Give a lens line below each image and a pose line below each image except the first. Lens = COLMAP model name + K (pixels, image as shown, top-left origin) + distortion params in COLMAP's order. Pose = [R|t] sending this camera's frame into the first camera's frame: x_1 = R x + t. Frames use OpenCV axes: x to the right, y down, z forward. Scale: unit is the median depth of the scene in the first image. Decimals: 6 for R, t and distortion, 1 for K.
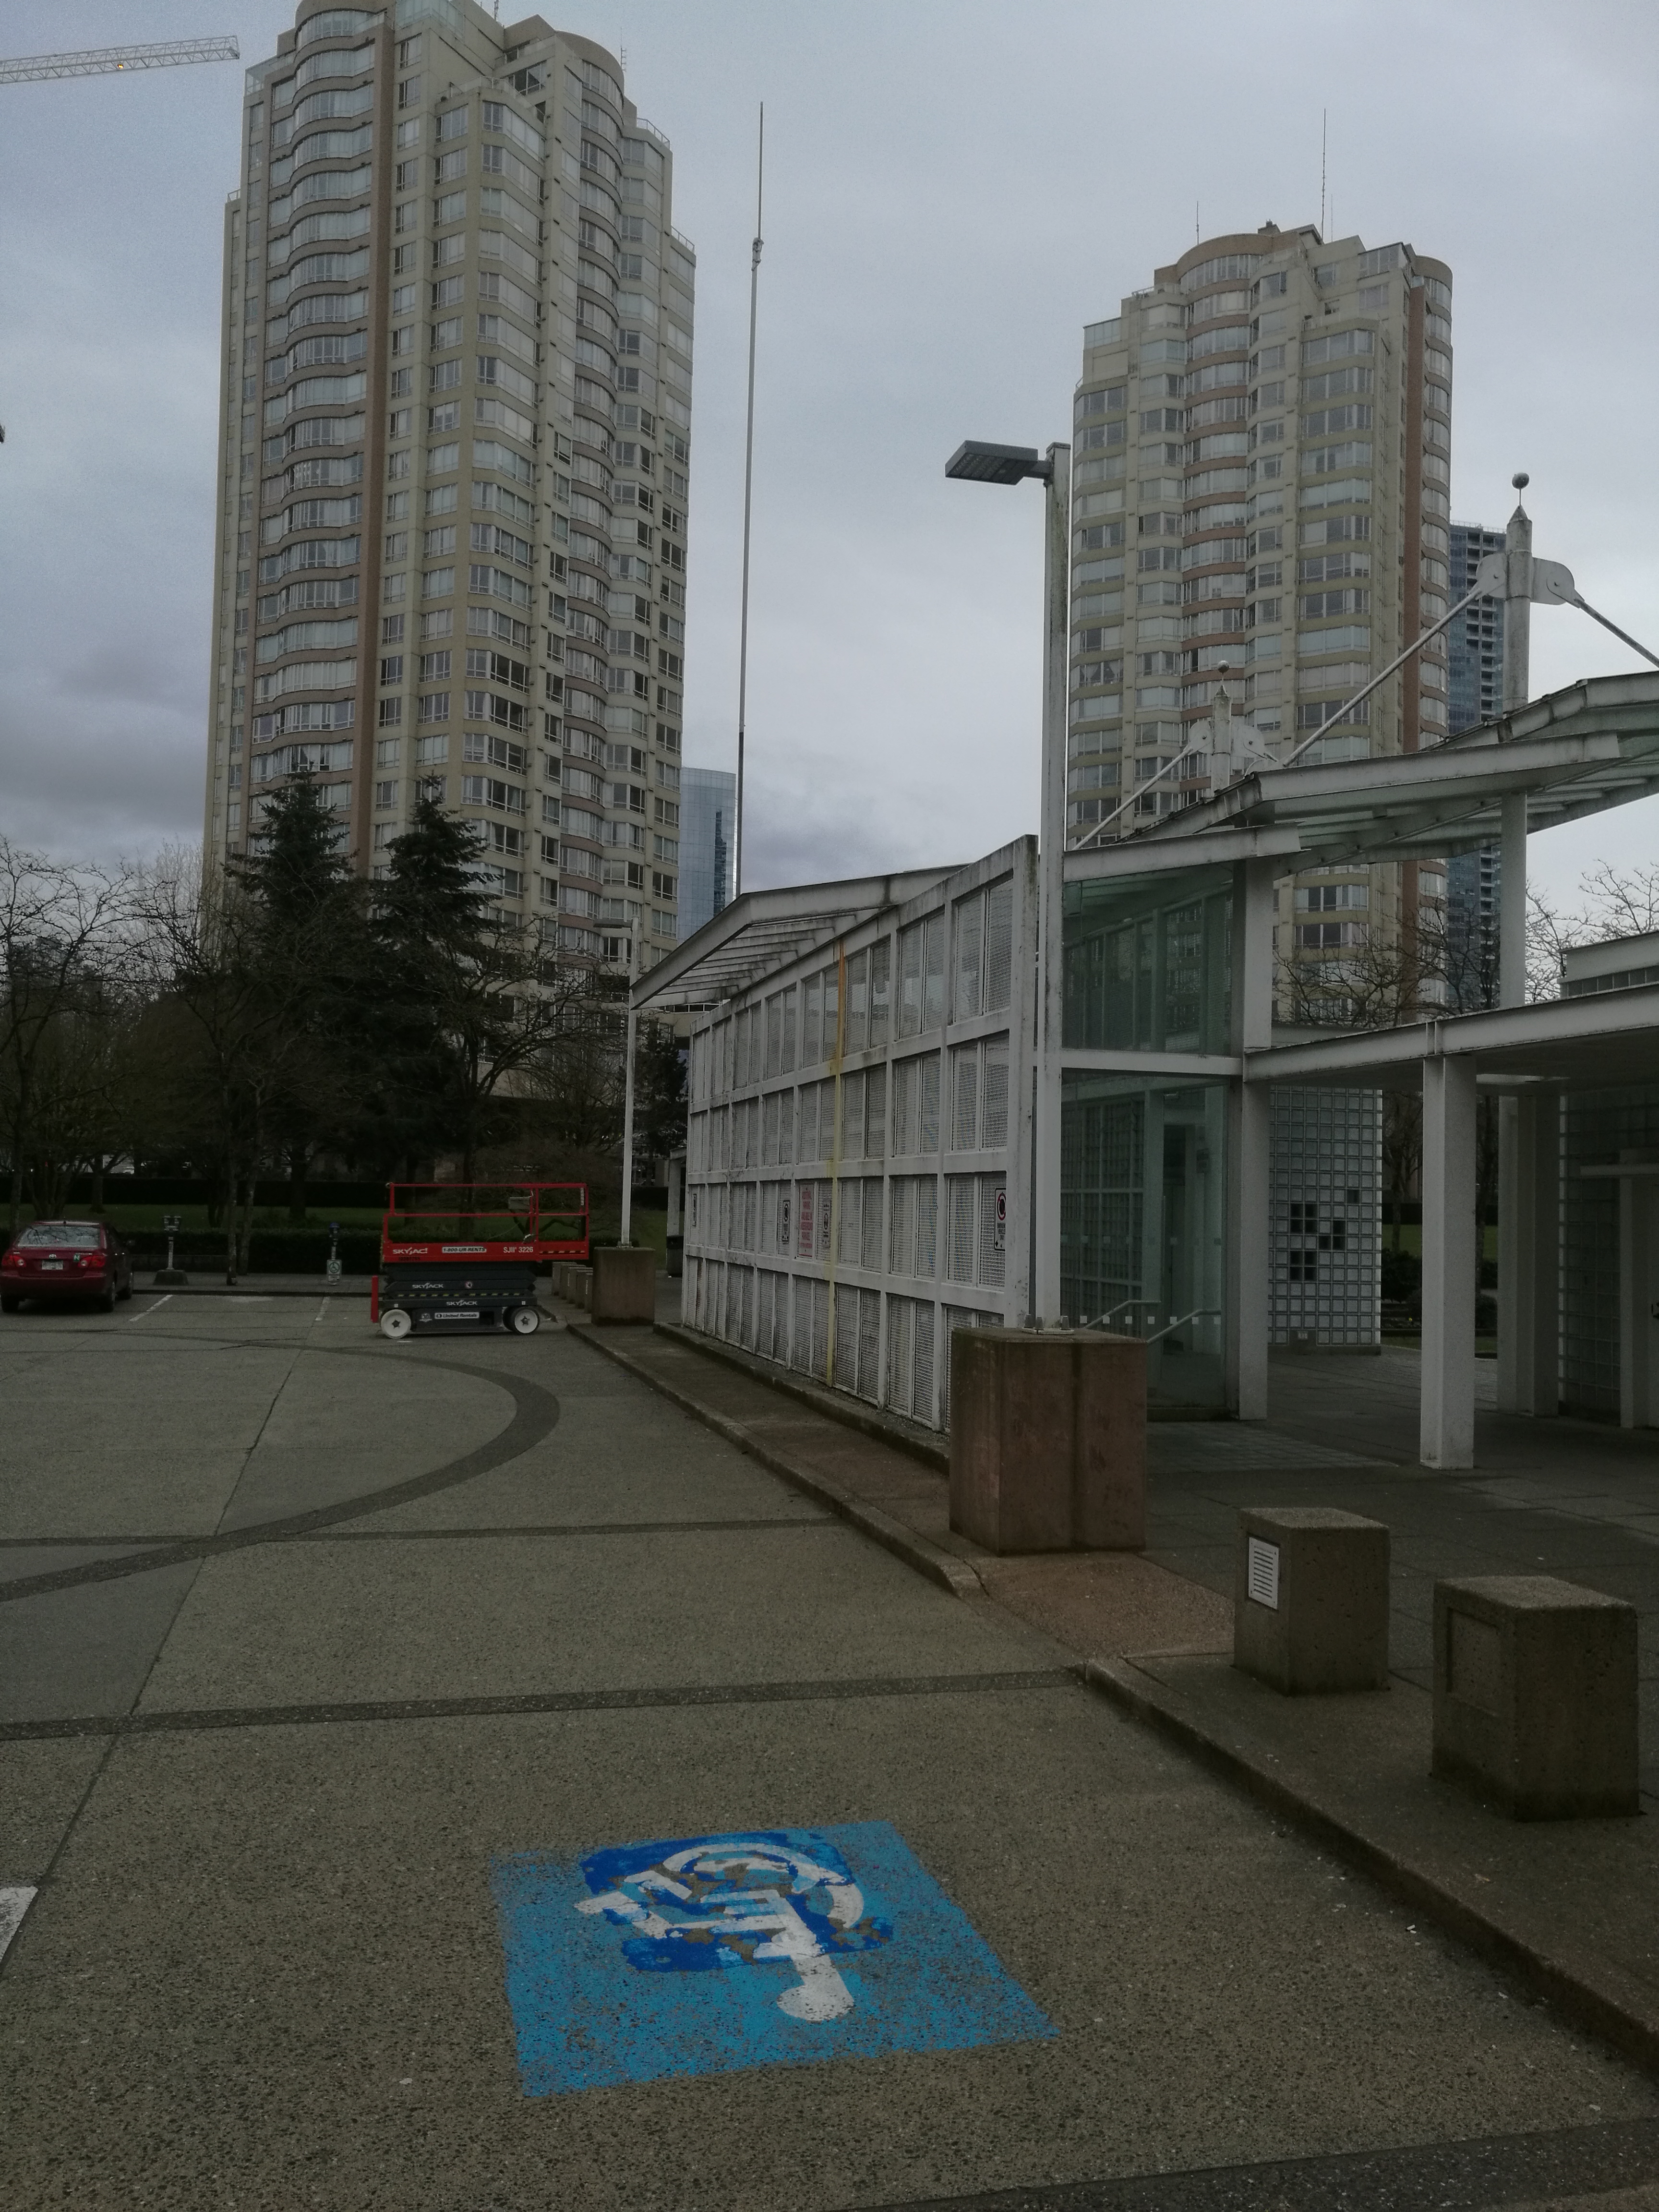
lens RADIAL K [[1764.2, 0, 818.0], [0, 1764.2, 1135.1], [0, 0, 1]] dist [-0.005117, 0.060963]
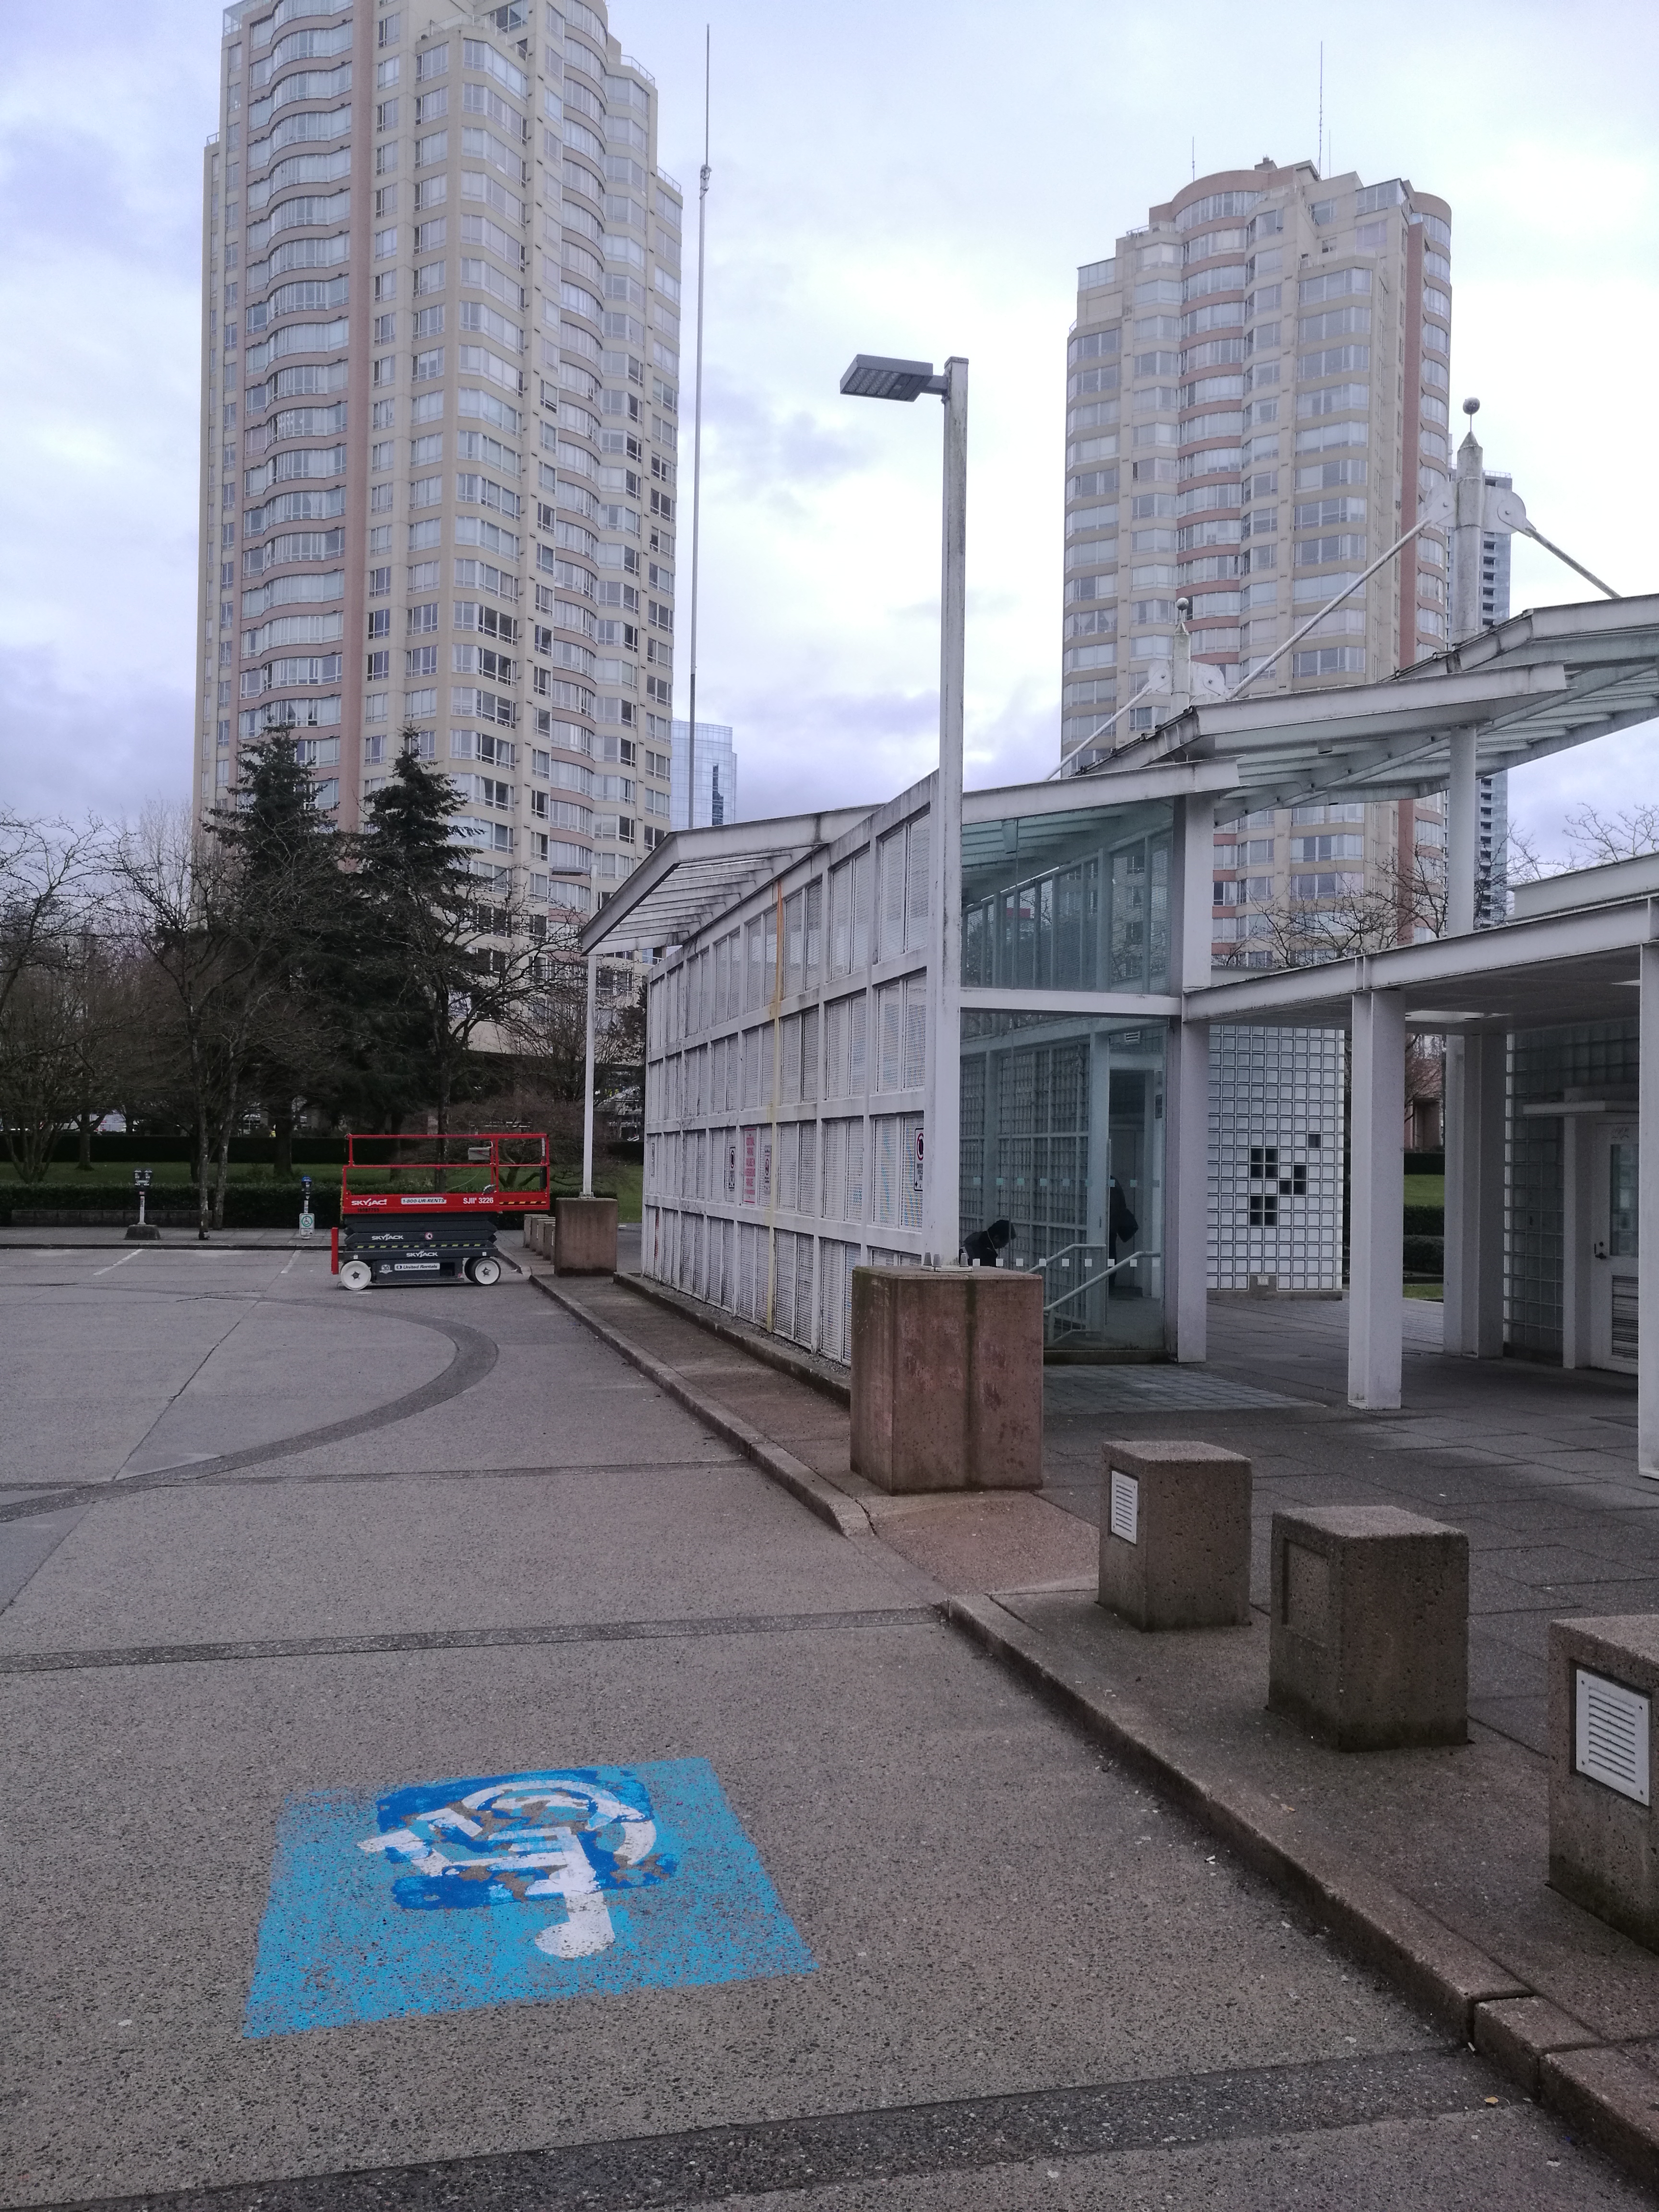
lens RADIAL K [[1764.2, 0, 815.2], [0, 1764.2, 1134.4], [0, 0, 1]] dist [-0.005117, 0.060963]
pose [[0.999977, -0.006384, -0.002349, 0.025024], [0.006440, 0.999672, 0.024772, 0.004727], [0.002190, -0.024786, 0.999690, 0.007582]]
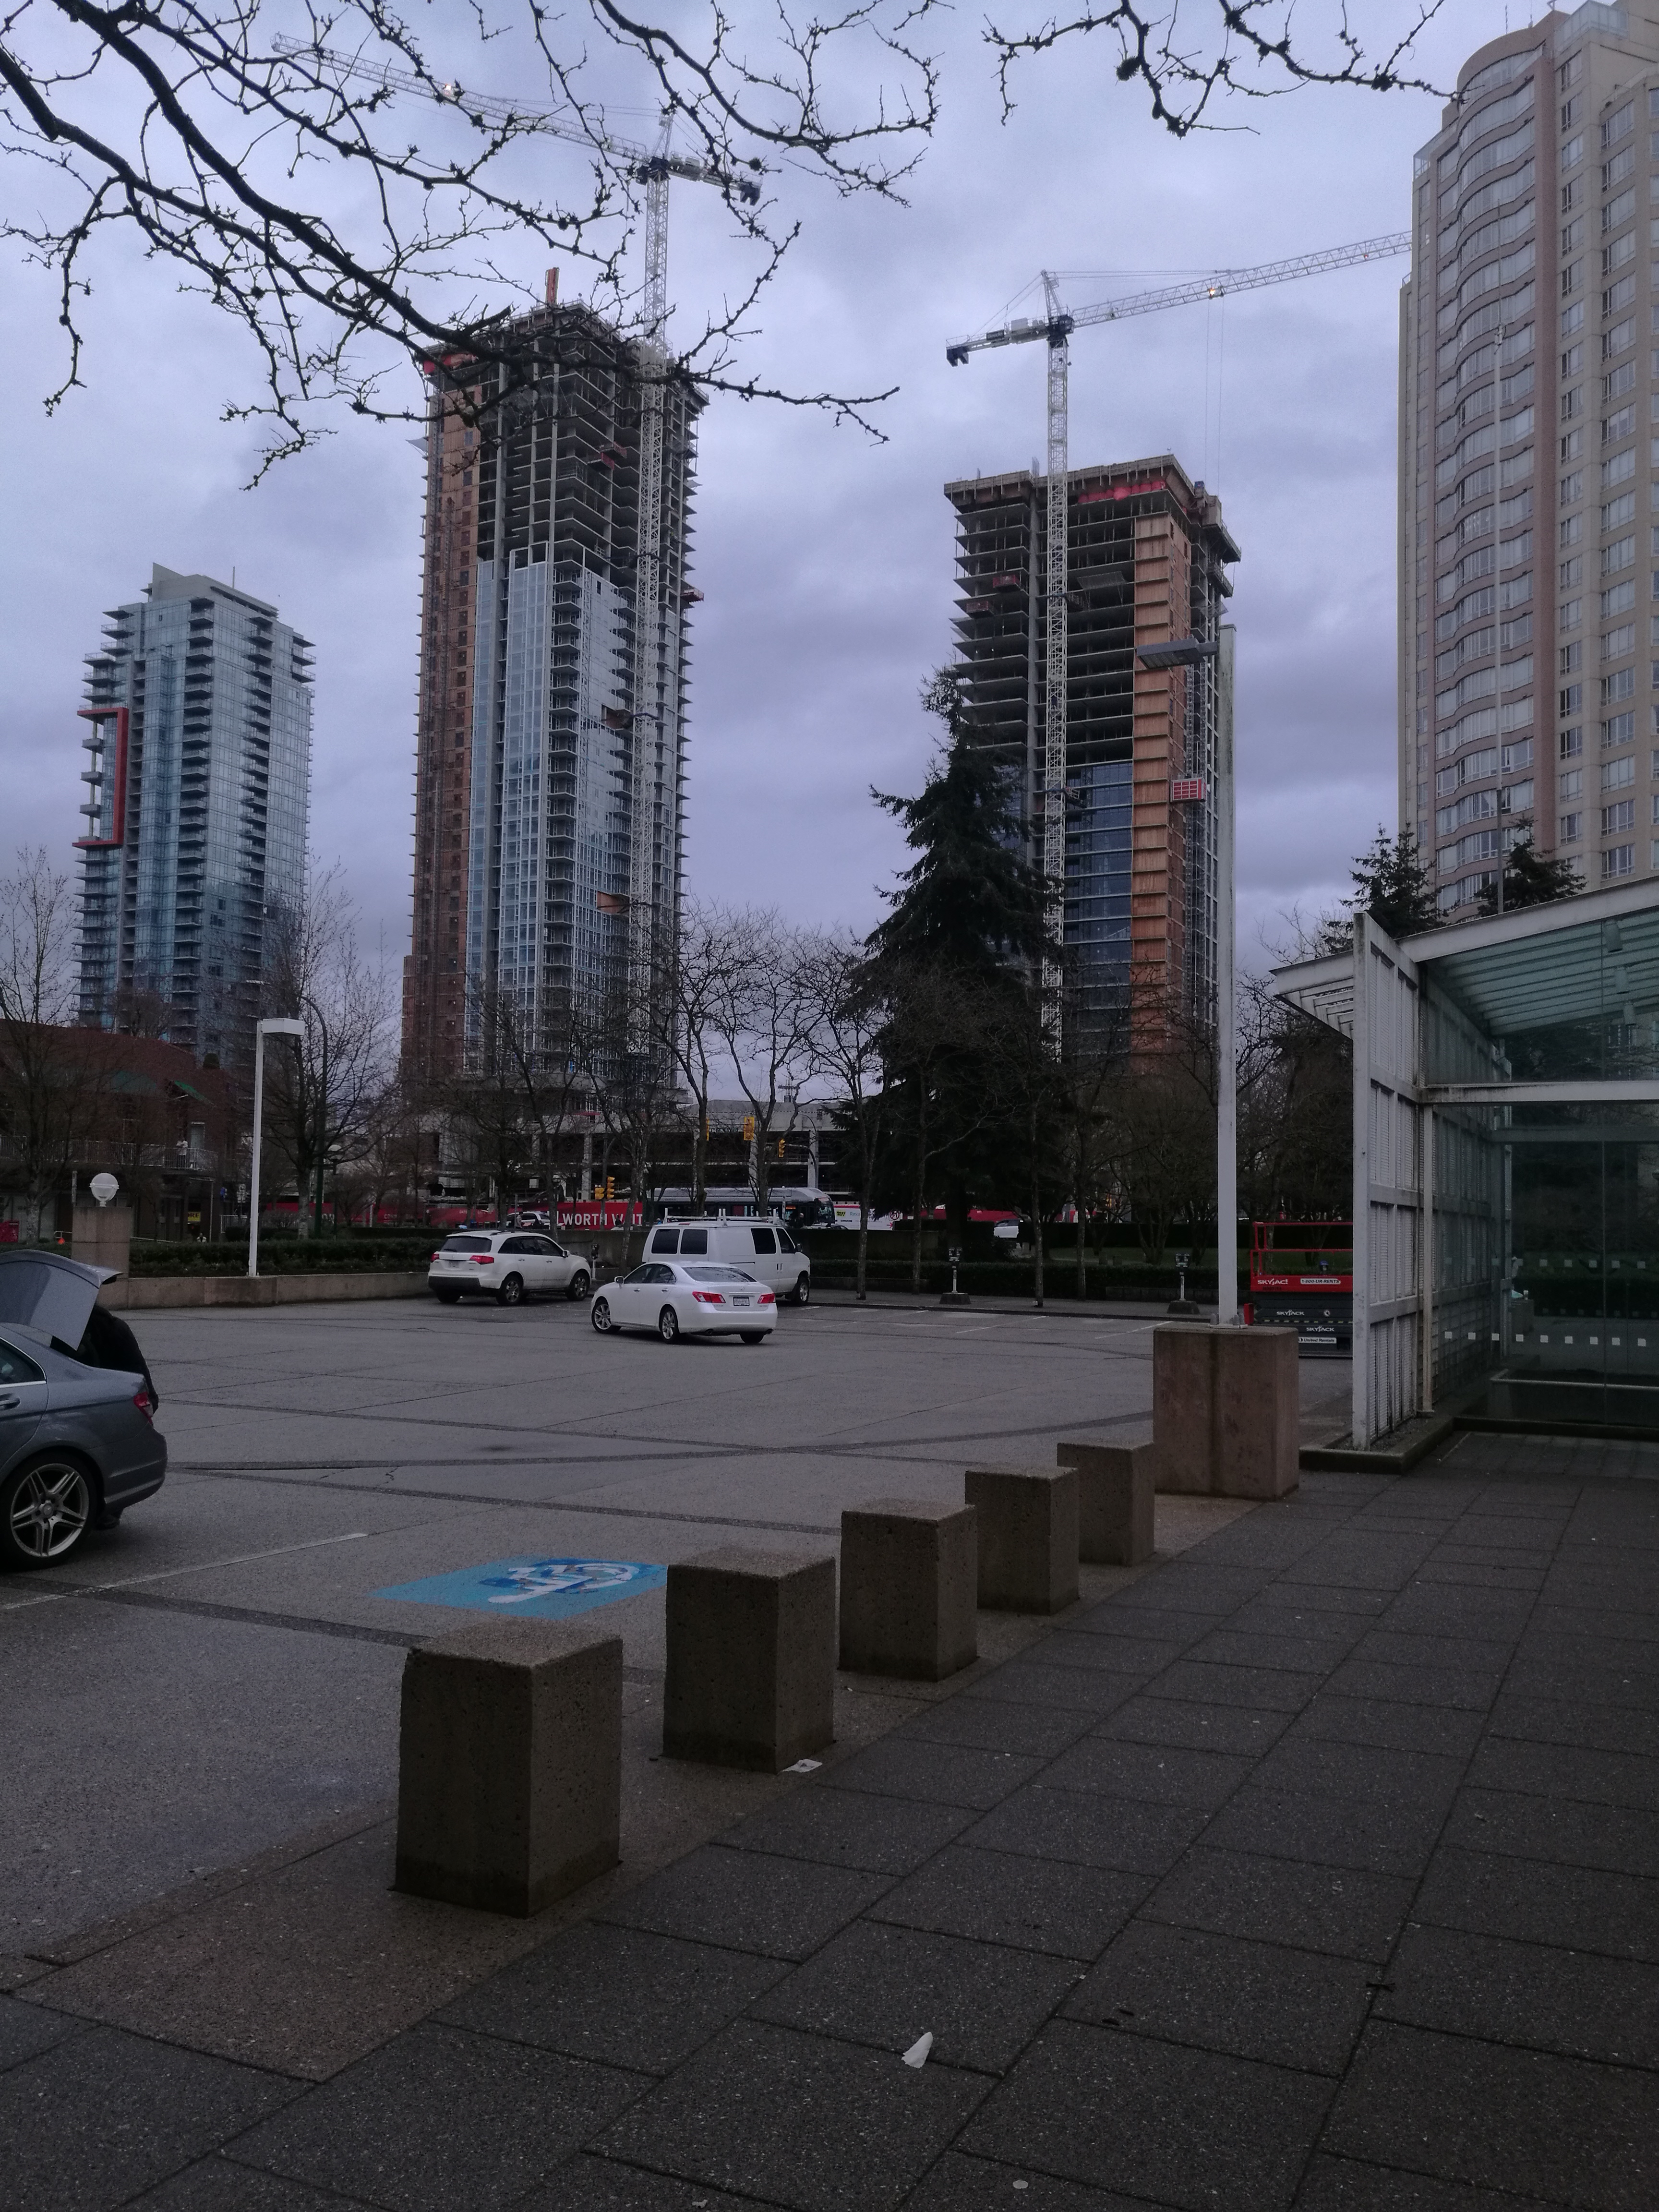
lens RADIAL K [[1764.2, 0, 819.1], [0, 1764.2, 1124.4], [0, 0, 1]] dist [-0.005117, 0.060963]
pose [[0.767249, -0.050556, -0.639354, 0.303178], [0.029646, 0.998618, -0.043387, 0.005027], [0.640664, 0.014335, 0.767688, -0.070163]]
